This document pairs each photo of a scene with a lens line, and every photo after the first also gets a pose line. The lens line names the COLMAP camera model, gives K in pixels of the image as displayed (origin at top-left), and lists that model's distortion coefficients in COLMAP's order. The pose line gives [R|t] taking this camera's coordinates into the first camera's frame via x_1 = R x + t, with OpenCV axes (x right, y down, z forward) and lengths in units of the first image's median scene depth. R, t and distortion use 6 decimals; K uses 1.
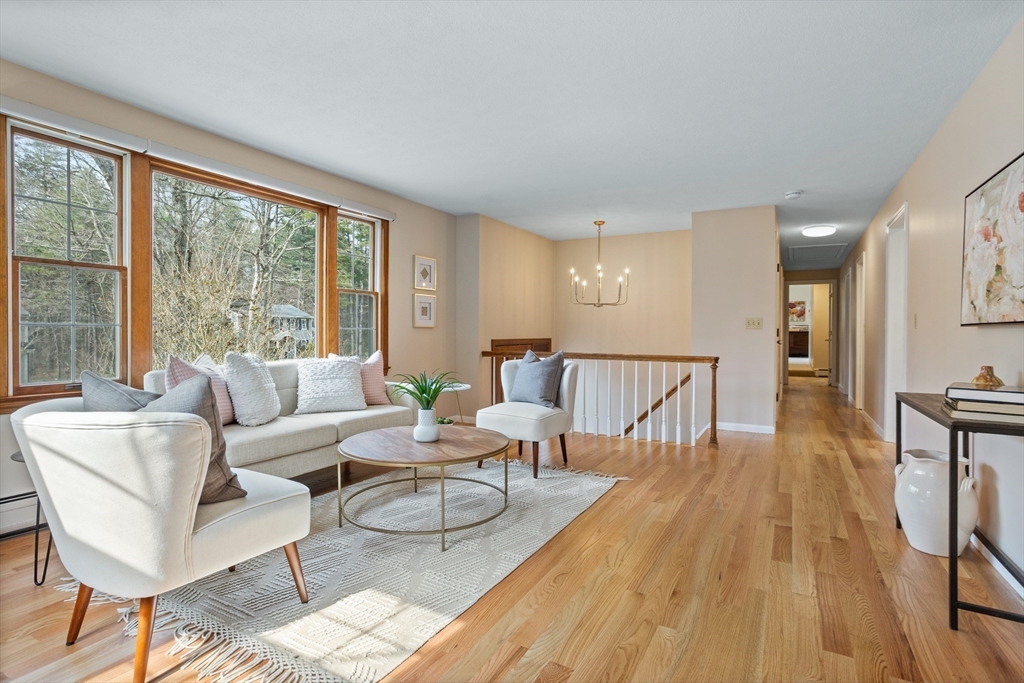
lens RADIAL K [[523.4, 0, 512.3], [0, 523.4, 334.6], [0, 0, 1]] dist [-0.052665, 0.033584]
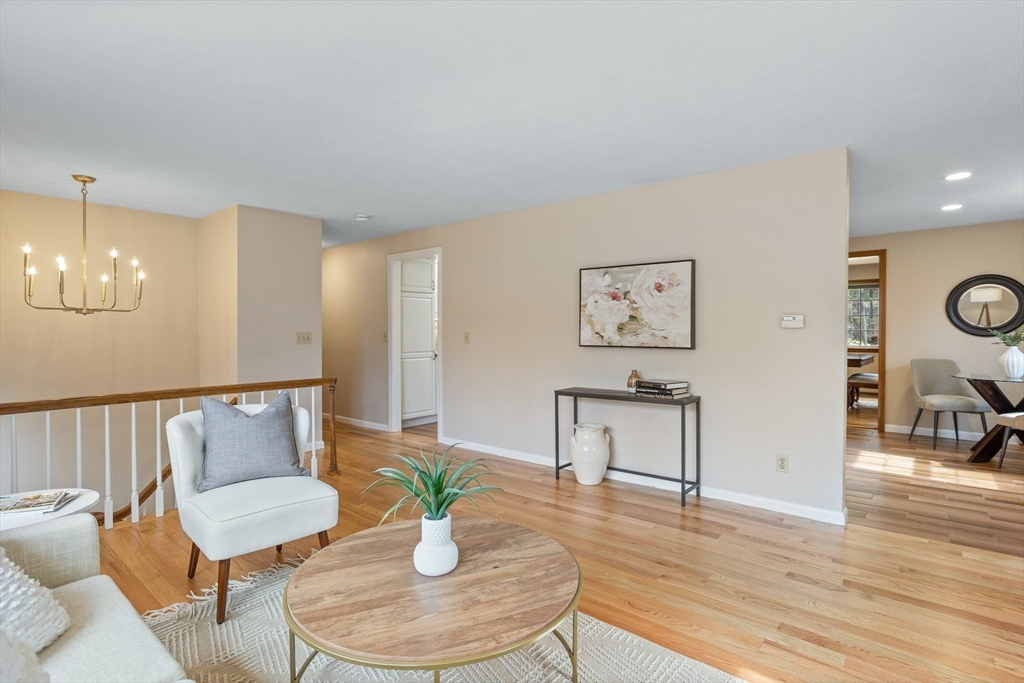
lens RADIAL K [[527.5, 0, 496.1], [0, 527.5, 337.2], [0, 0, 1]] dist [-0.069666, 0.050021]
pose [[0.163634, -0.020841, 0.986301, -0.728979], [0.005706, 0.999780, 0.020179, -0.070151], [-0.986505, 0.002326, 0.163717, 0.837158]]
